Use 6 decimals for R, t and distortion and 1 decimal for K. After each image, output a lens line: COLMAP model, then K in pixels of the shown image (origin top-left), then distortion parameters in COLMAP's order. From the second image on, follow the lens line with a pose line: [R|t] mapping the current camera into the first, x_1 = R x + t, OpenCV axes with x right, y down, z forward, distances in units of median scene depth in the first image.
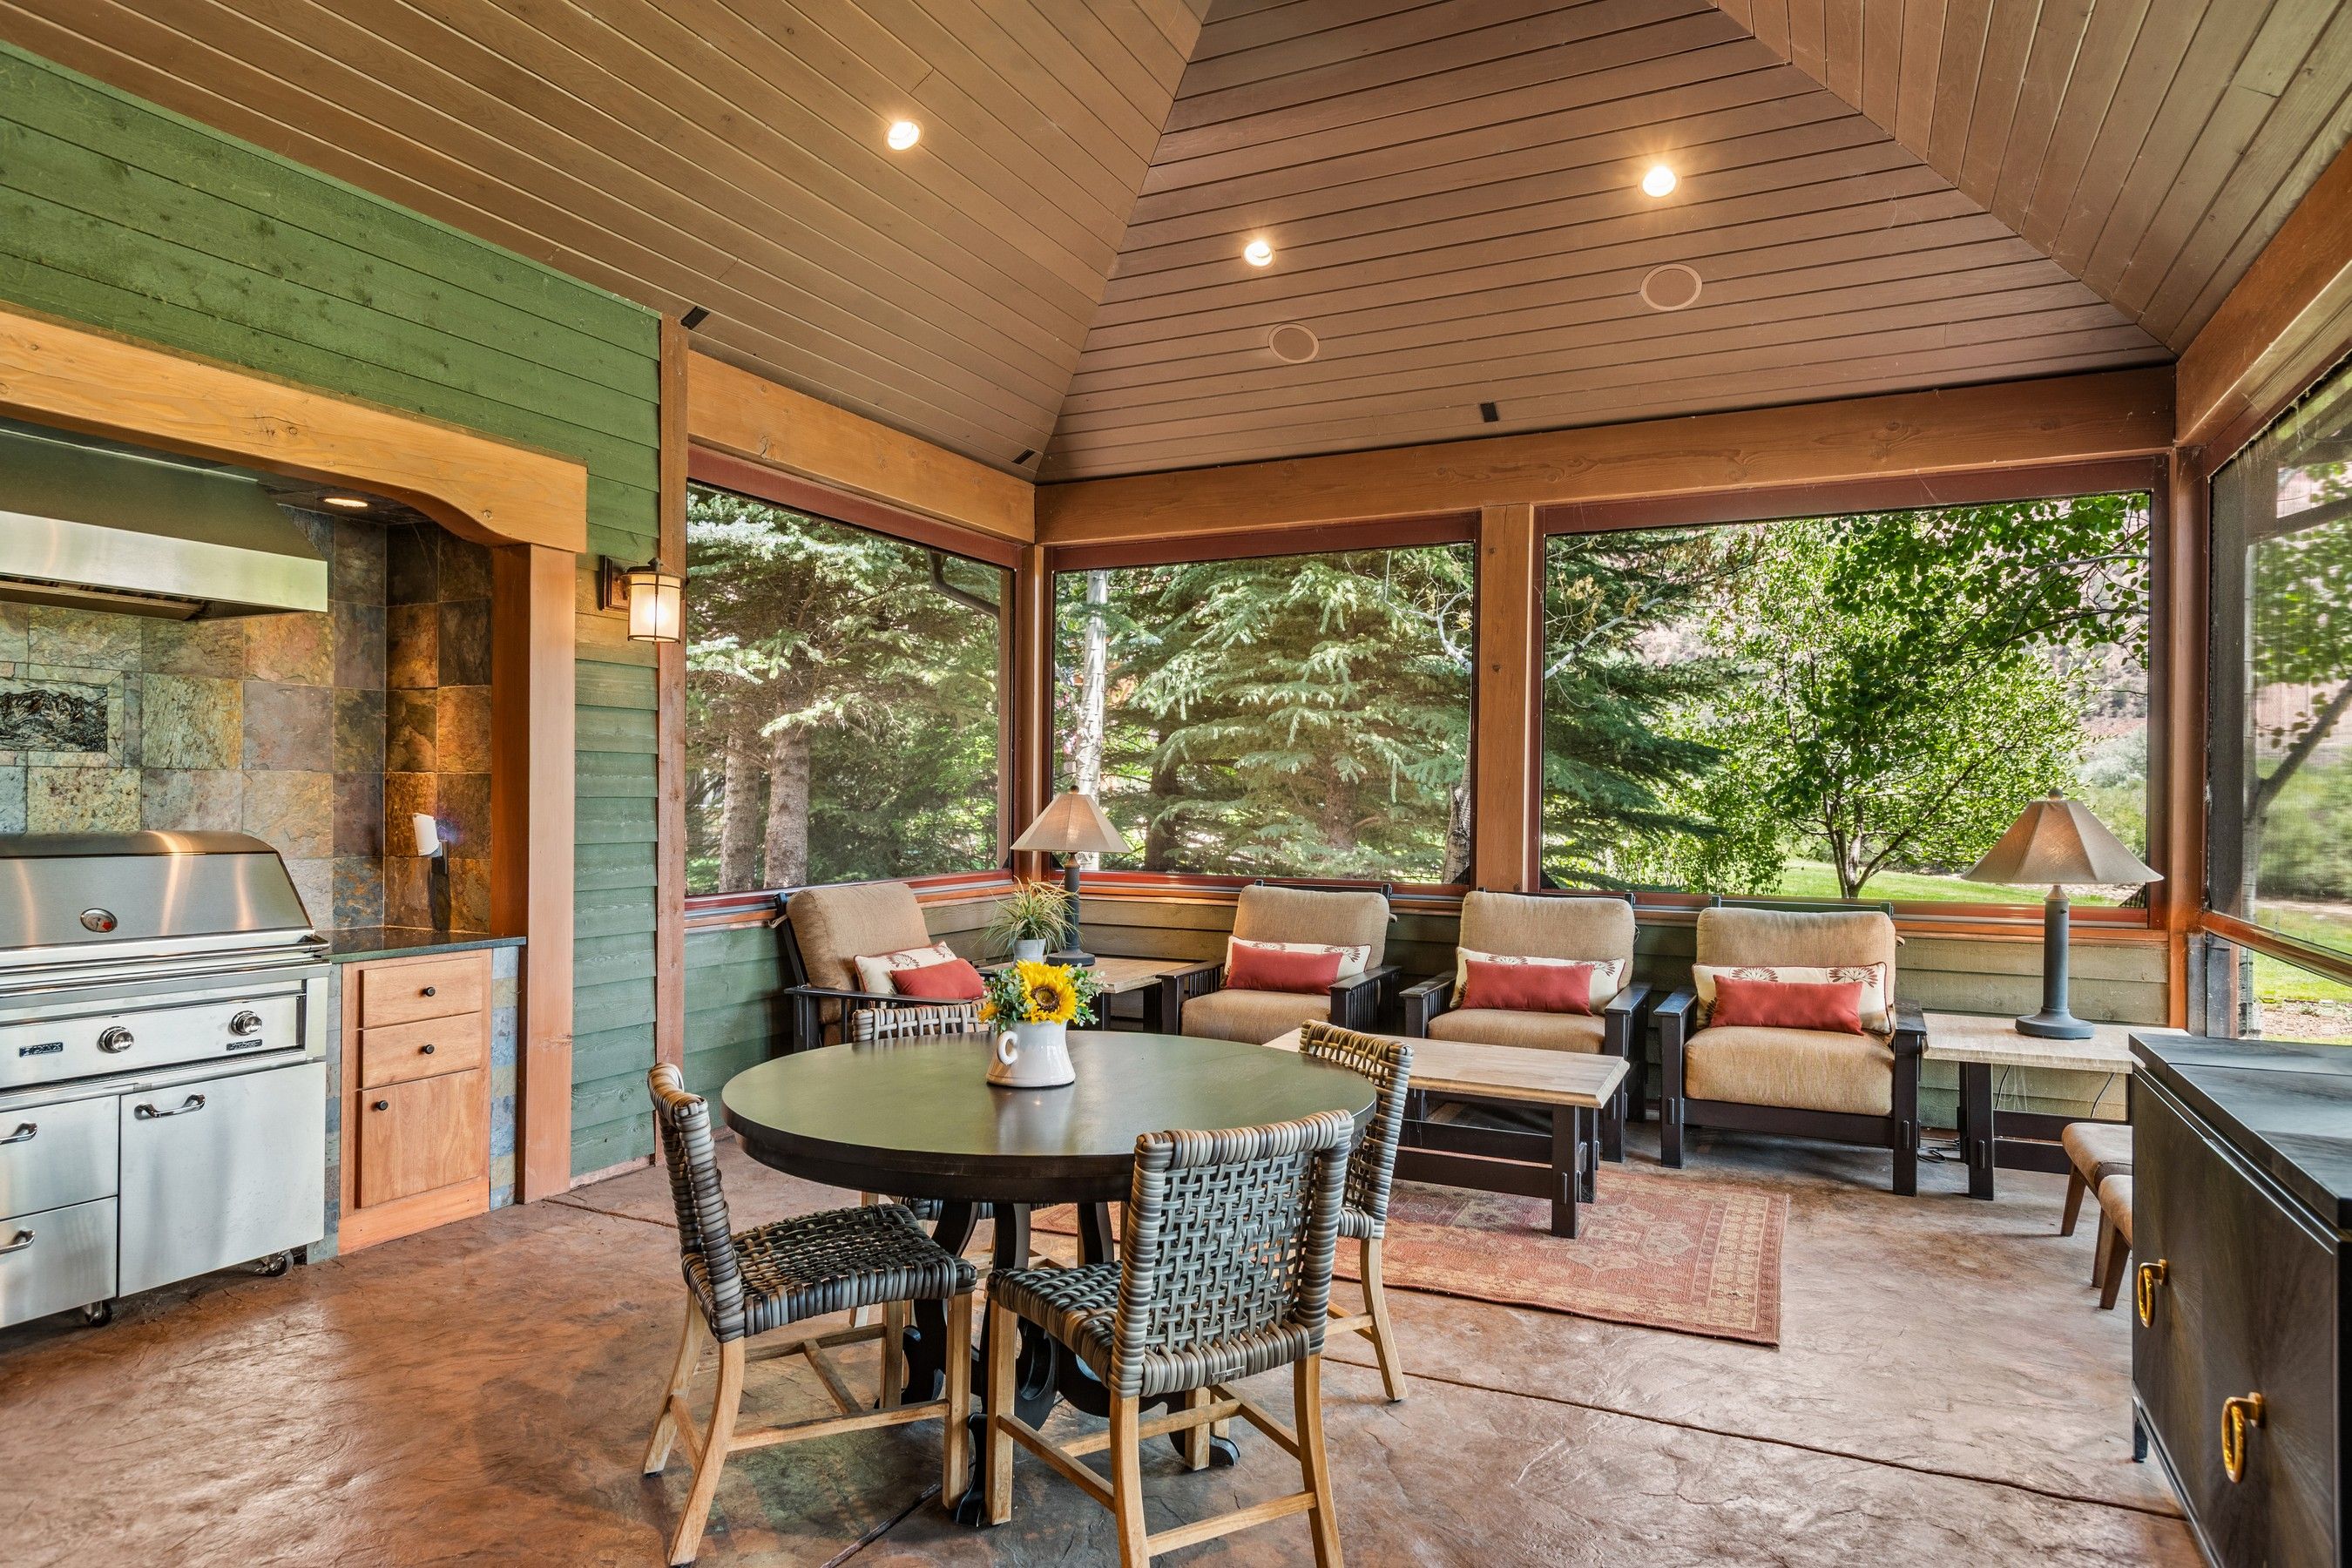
lens RADIAL K [[1376.2, 0, 1185.7], [0, 1376.2, 796.0], [0, 0, 1]] dist [-0.001195, 0.000403]
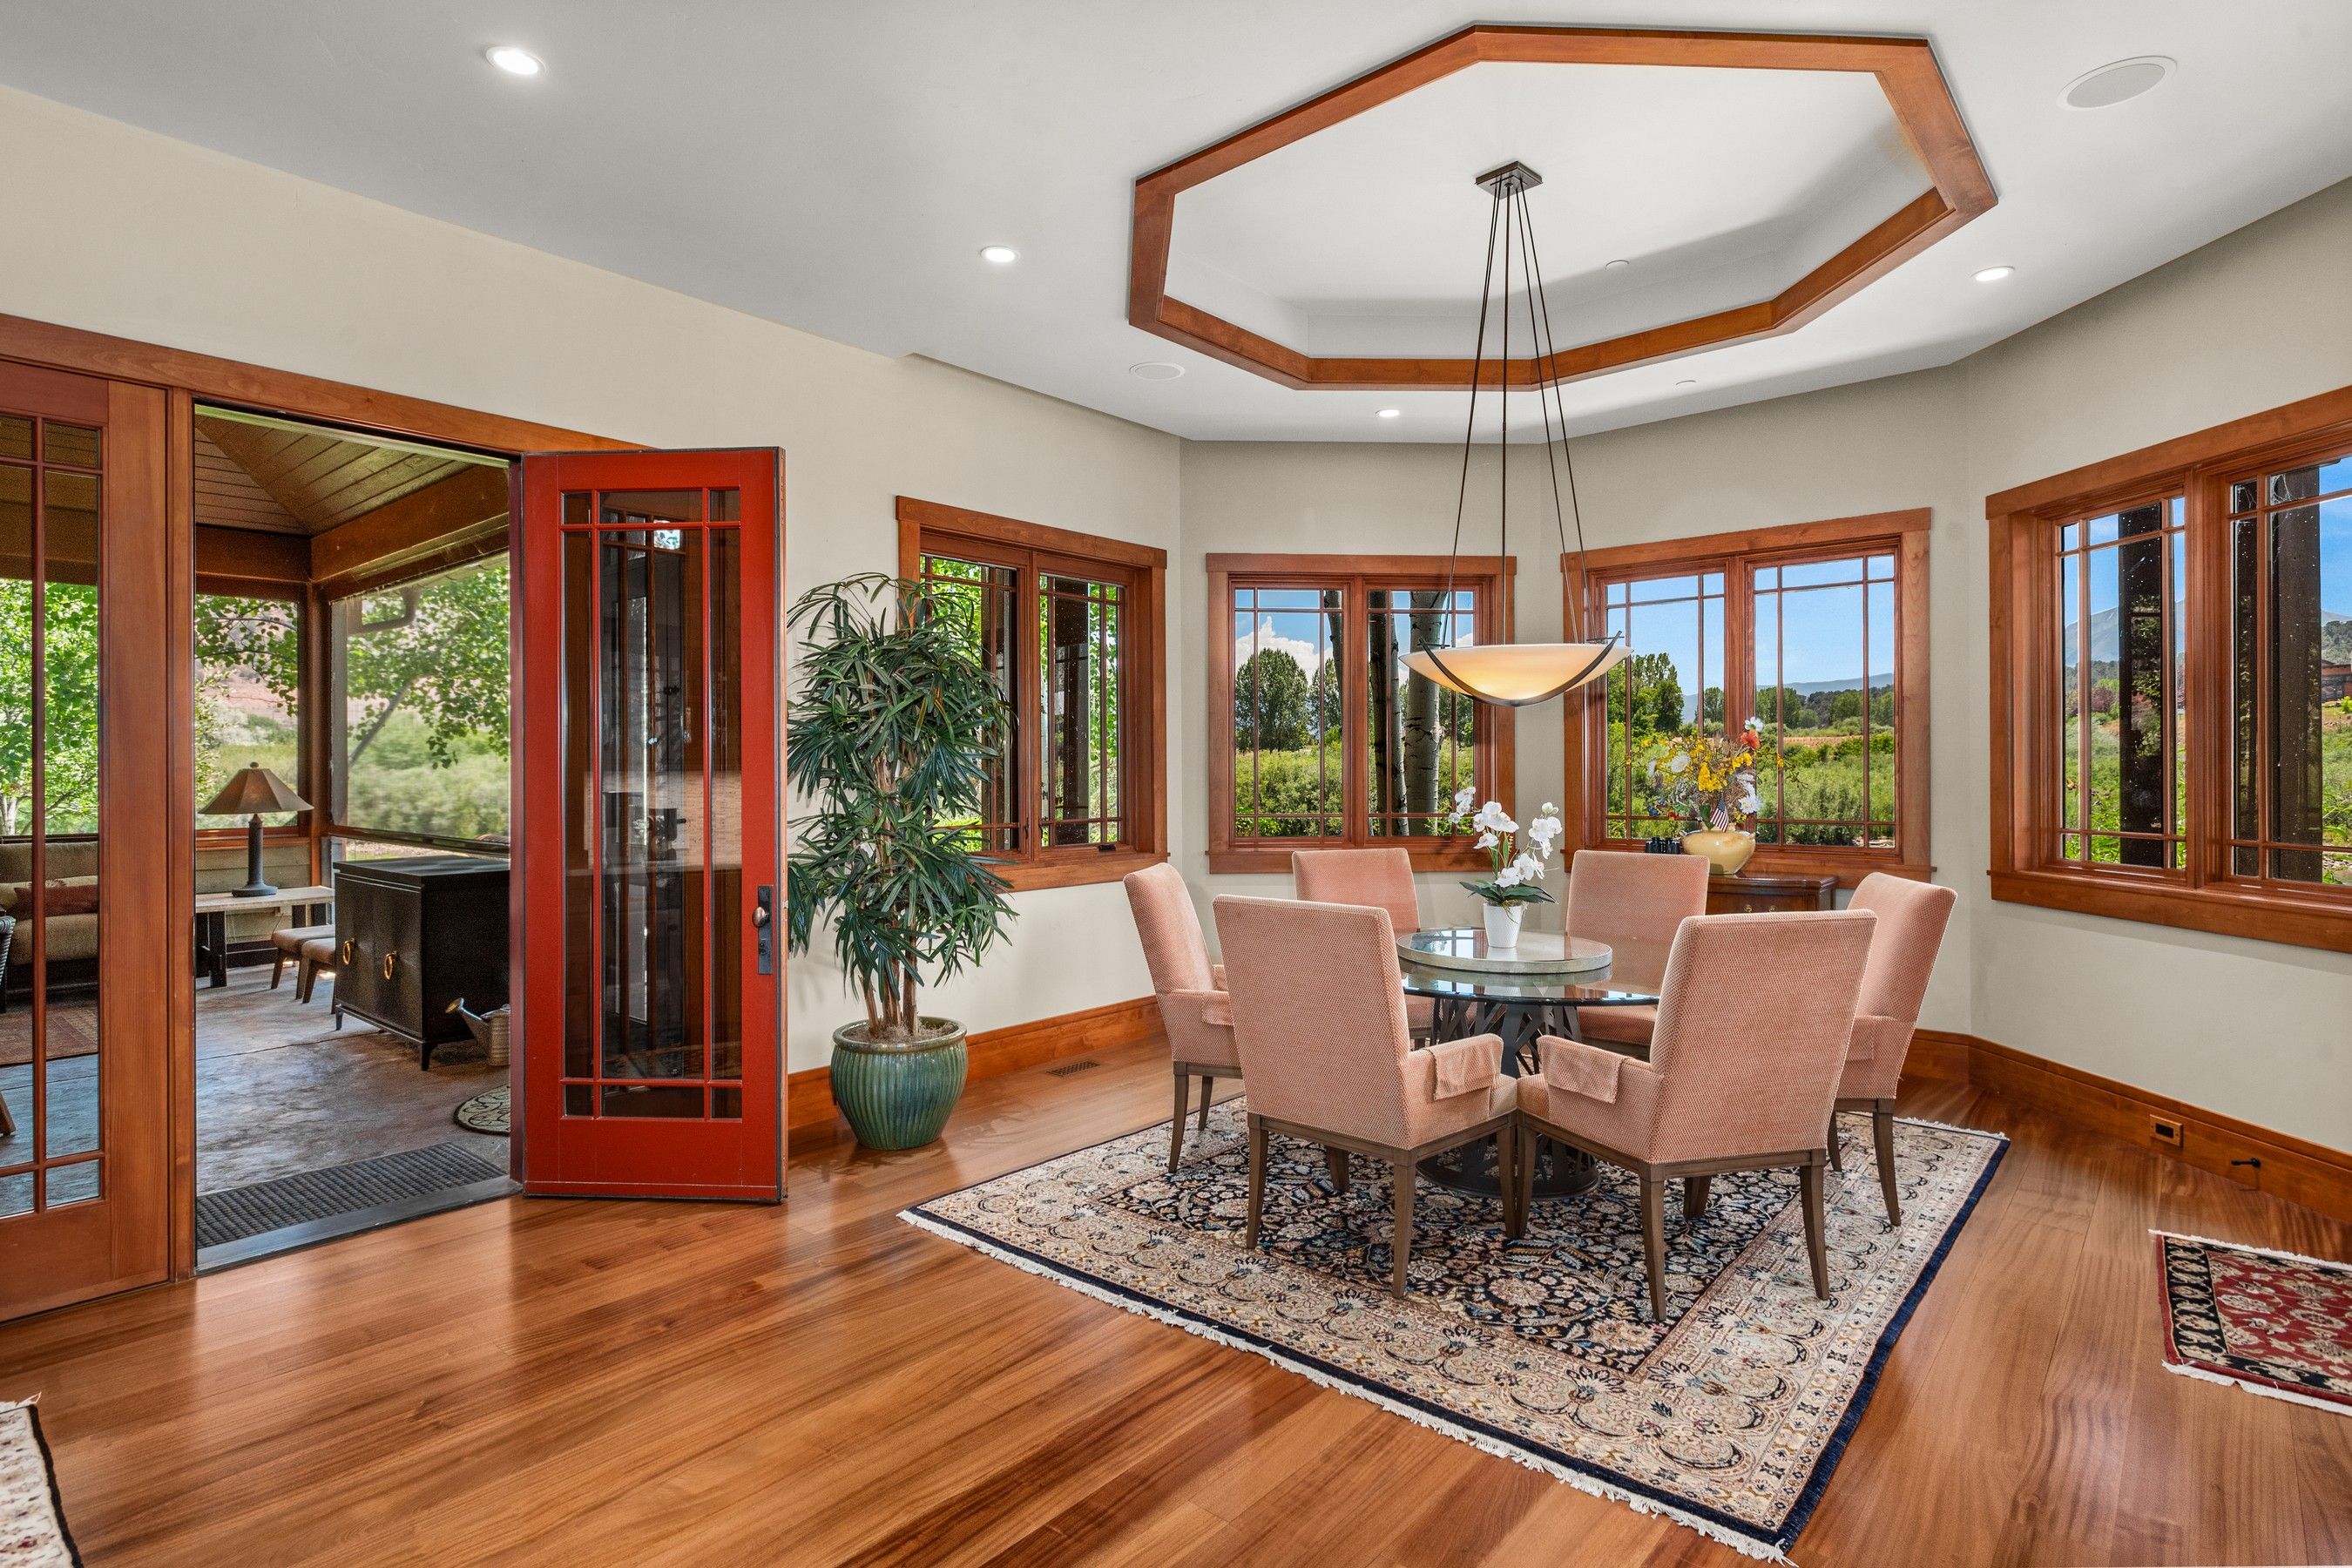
lens RADIAL K [[1197.0, 0, 1165.5], [0, 1197.0, 774.6], [0, 0, 1]] dist [0.016008, -0.010448]
pose [[0.274549, -0.013925, 0.961472, -0.291436], [0.003718, 0.999903, 0.013419, -0.002861], [-0.961566, -0.000109, 0.274574, -0.308803]]
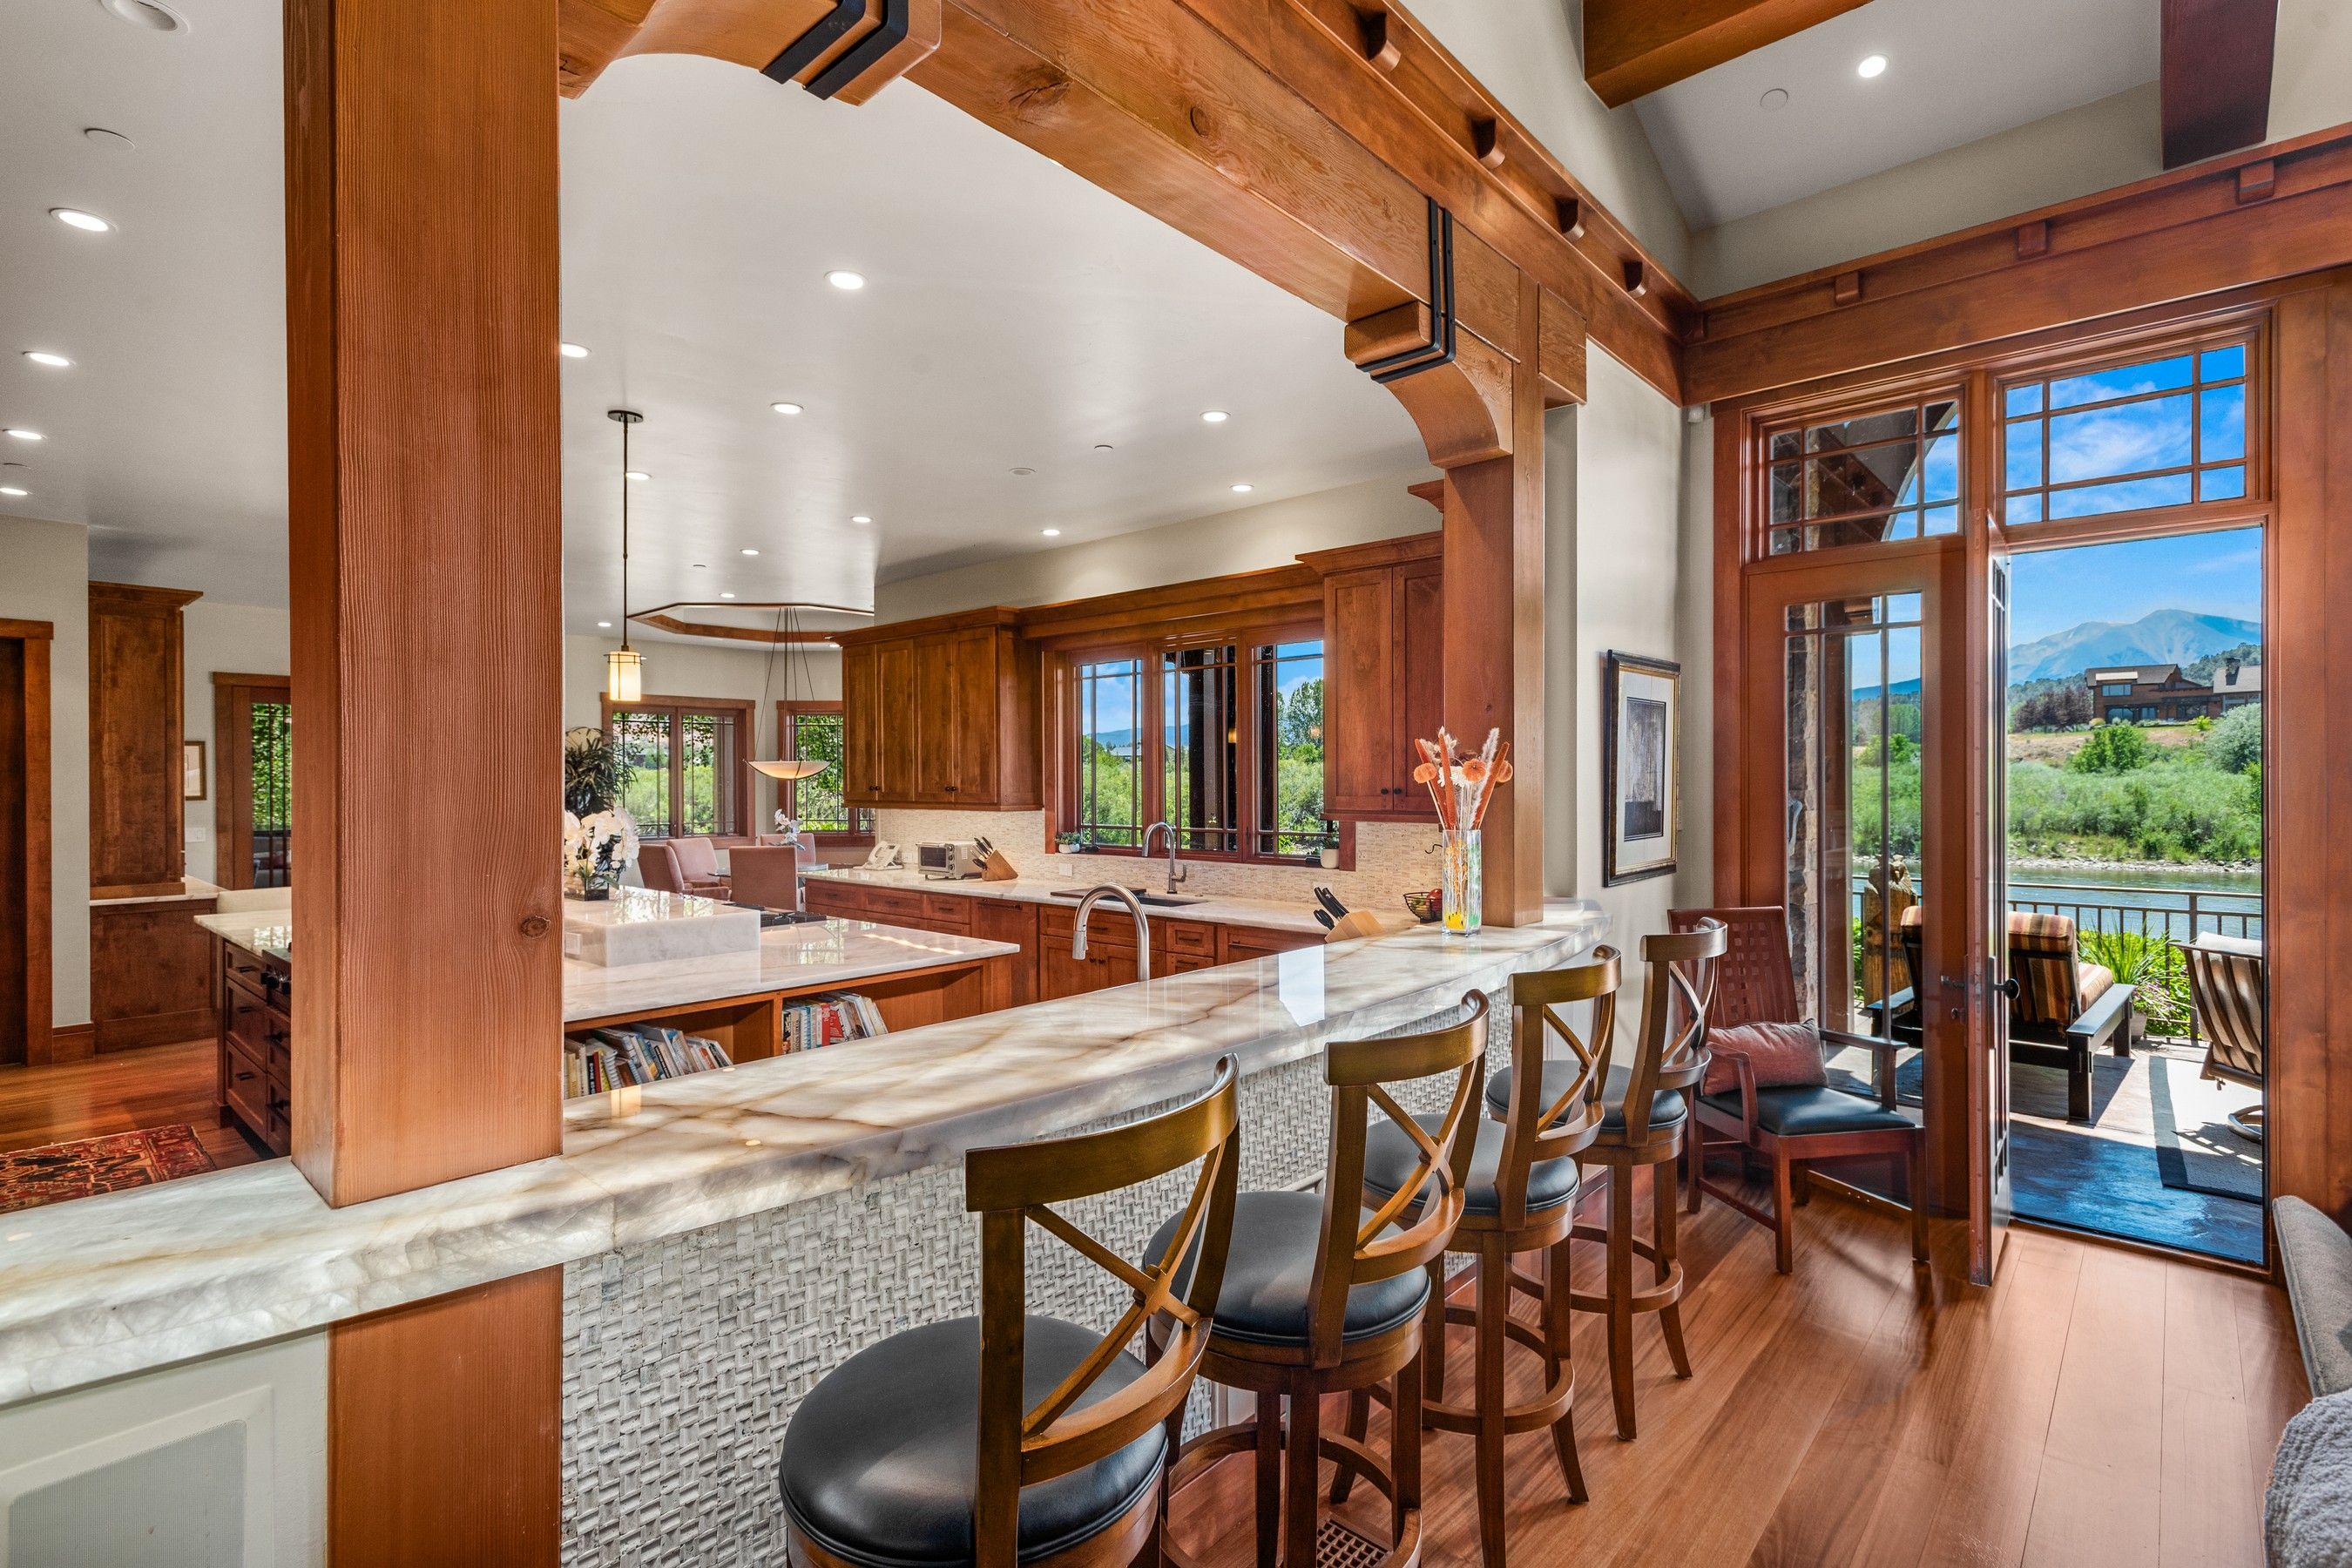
lens RADIAL K [[1113.6, 0, 1180.6], [0, 1113.6, 778.3], [0, 0, 1]] dist [0.003816, -0.000889]
pose [[0.277314, -0.008049, 0.960746, -0.772383], [0.005074, 0.999963, 0.006913, -0.027012], [-0.960766, 0.002958, 0.277345, -0.944186]]
